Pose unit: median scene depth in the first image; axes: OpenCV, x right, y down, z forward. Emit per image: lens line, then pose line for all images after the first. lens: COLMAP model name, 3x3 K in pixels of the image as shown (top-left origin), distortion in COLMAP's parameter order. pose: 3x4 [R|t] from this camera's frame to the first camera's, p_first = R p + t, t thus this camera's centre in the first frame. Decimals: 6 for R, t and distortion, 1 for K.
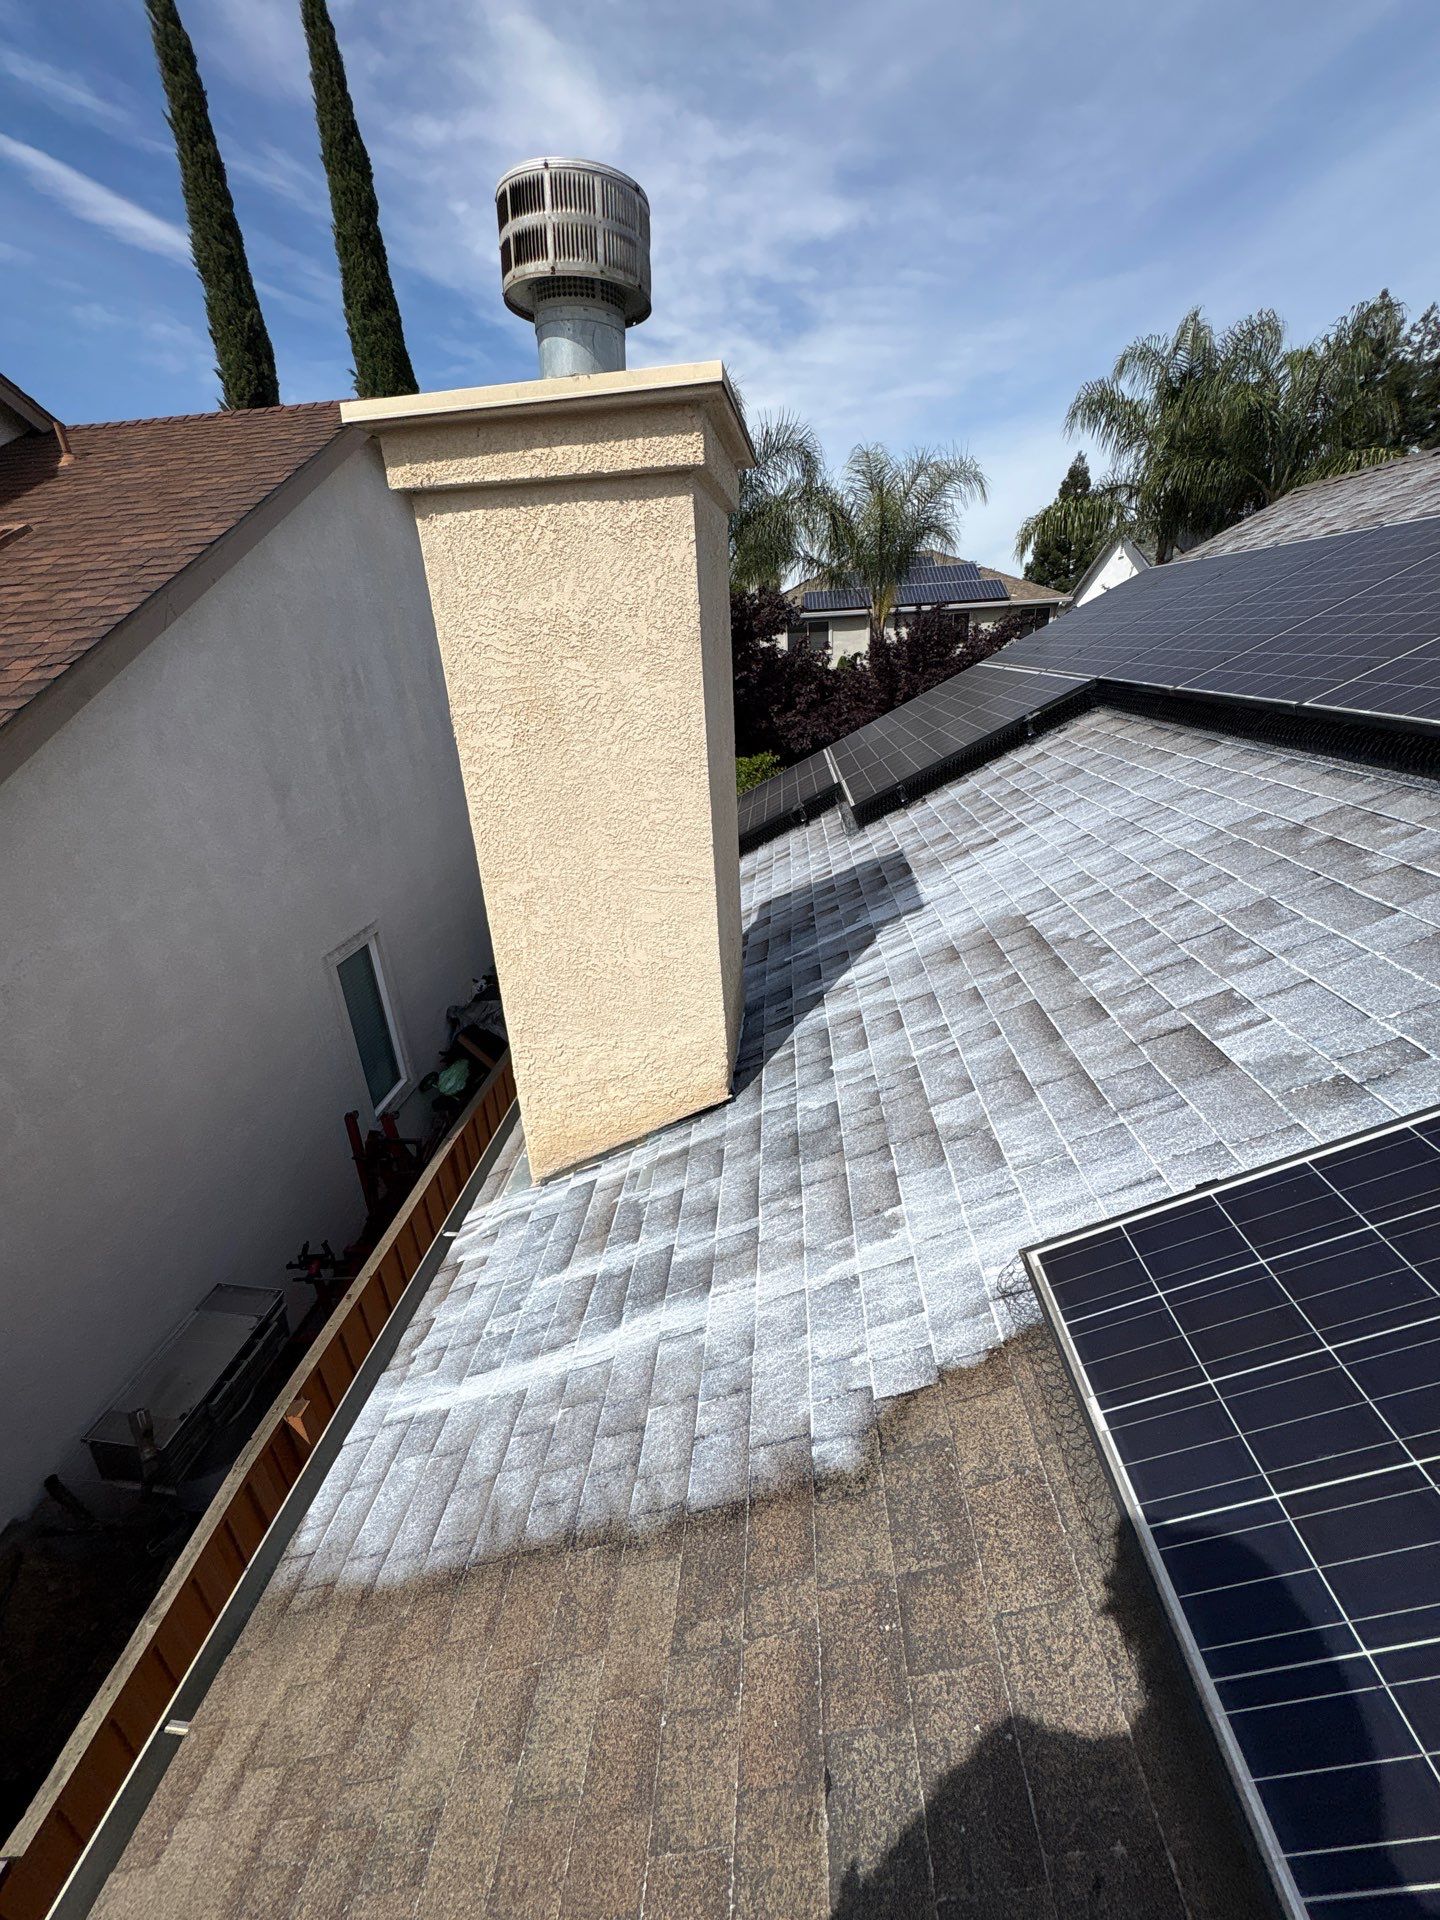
lens RADIAL K [[763.6, 0, 720.0], [0, 763.6, 960.0], [0, 0, 1]] dist [0.003884, -0.002367]
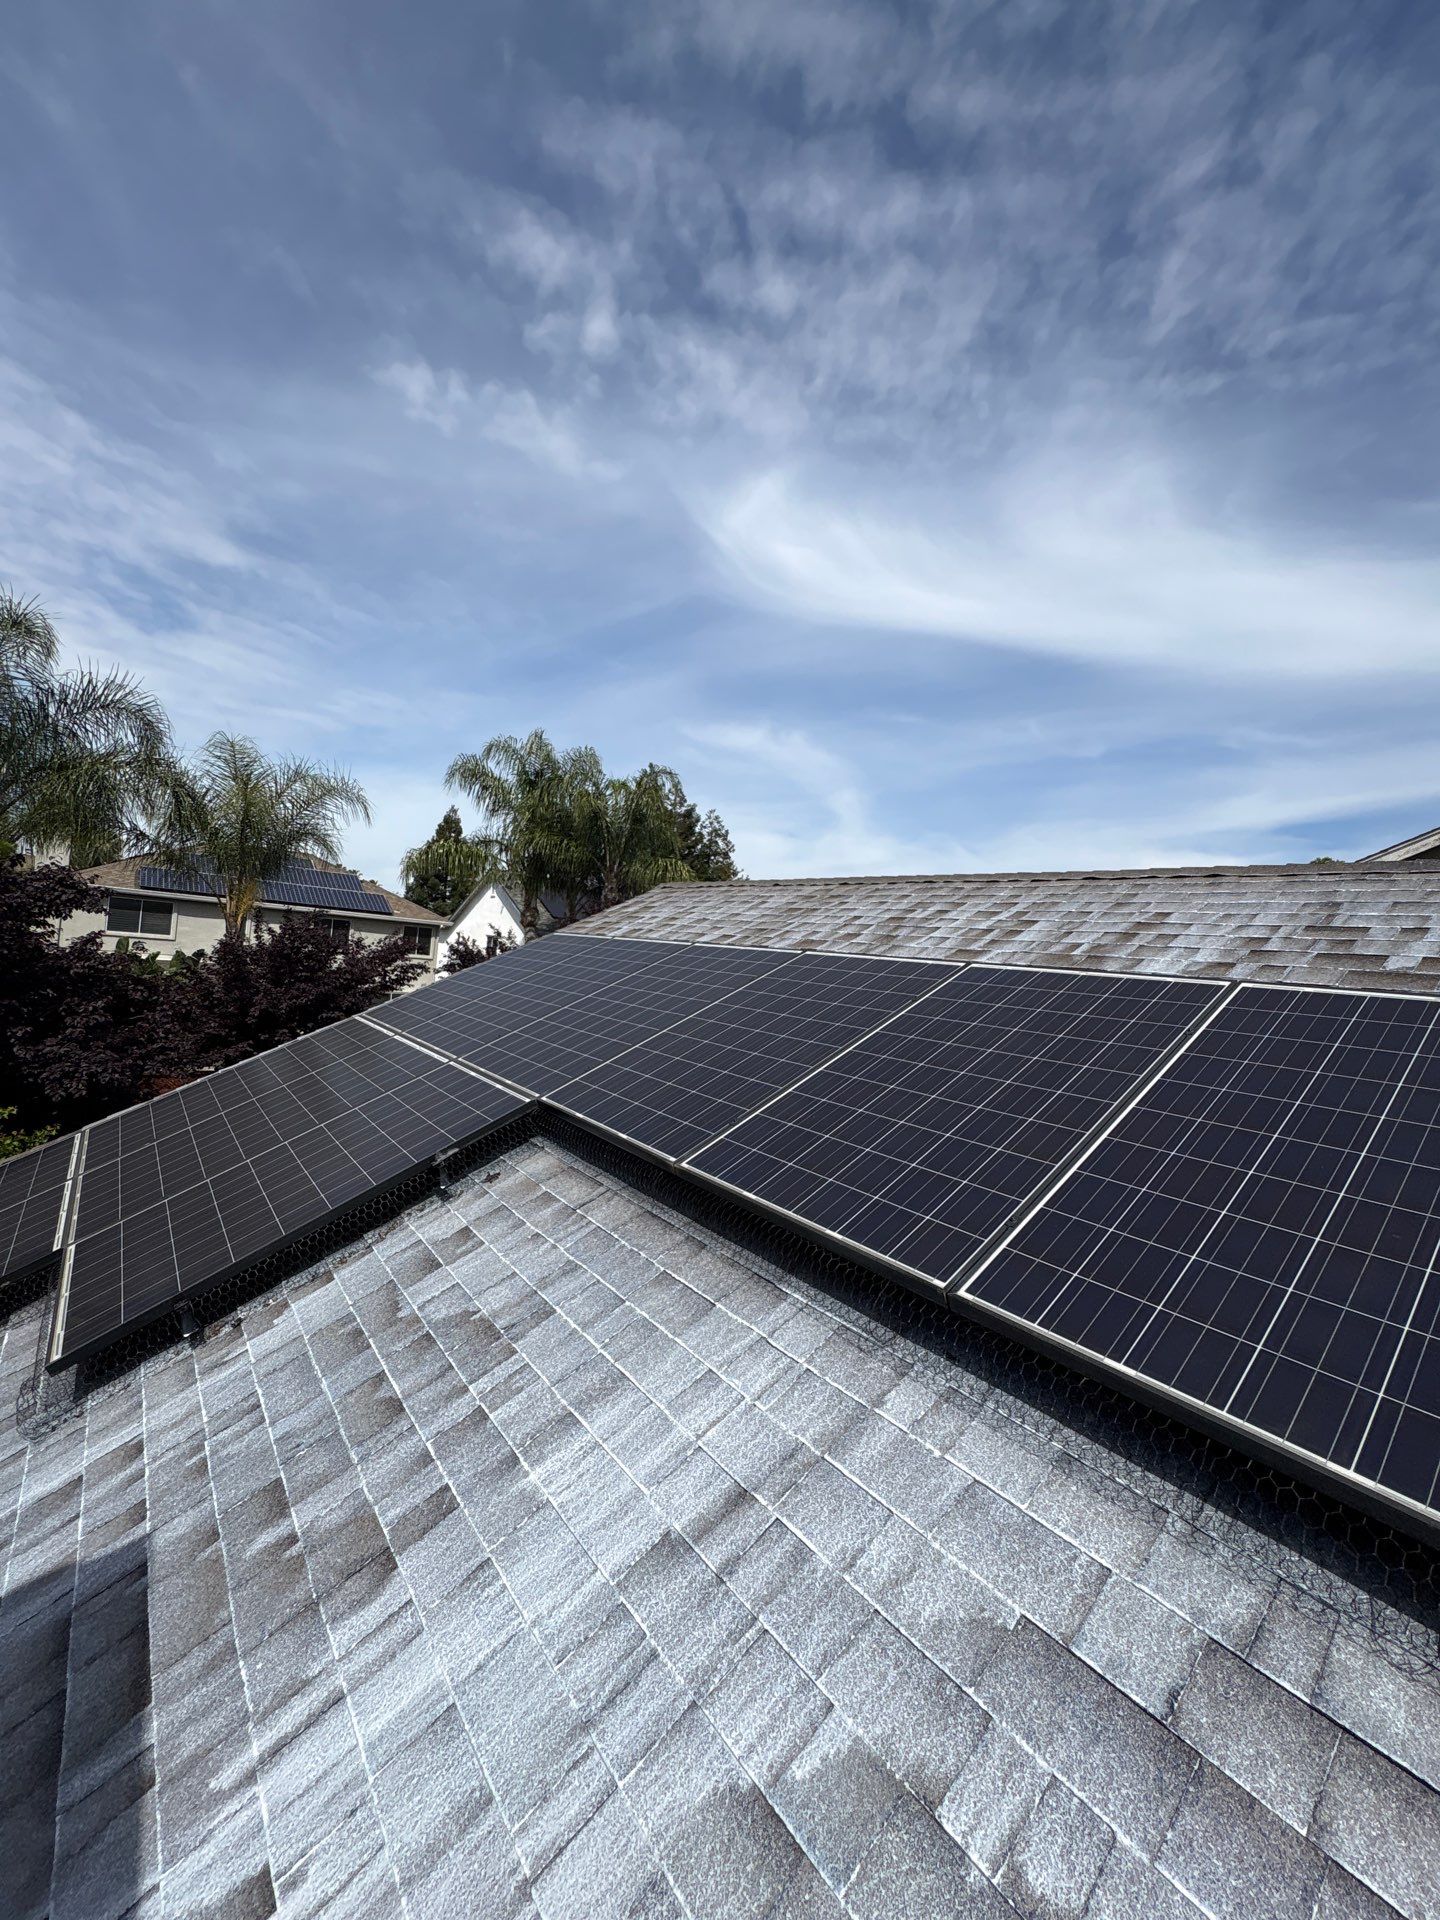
lens RADIAL K [[749.3, 0, 713.4], [0, 749.3, 960.8], [0, 0, 1]] dist [-0.000415, -0.000283]
pose [[0.727105, 0.120560, 0.675857, 0.040849], [0.136327, 0.939499, -0.314254, -0.072526], [-0.672854, 0.320634, 0.666679, 0.118750]]
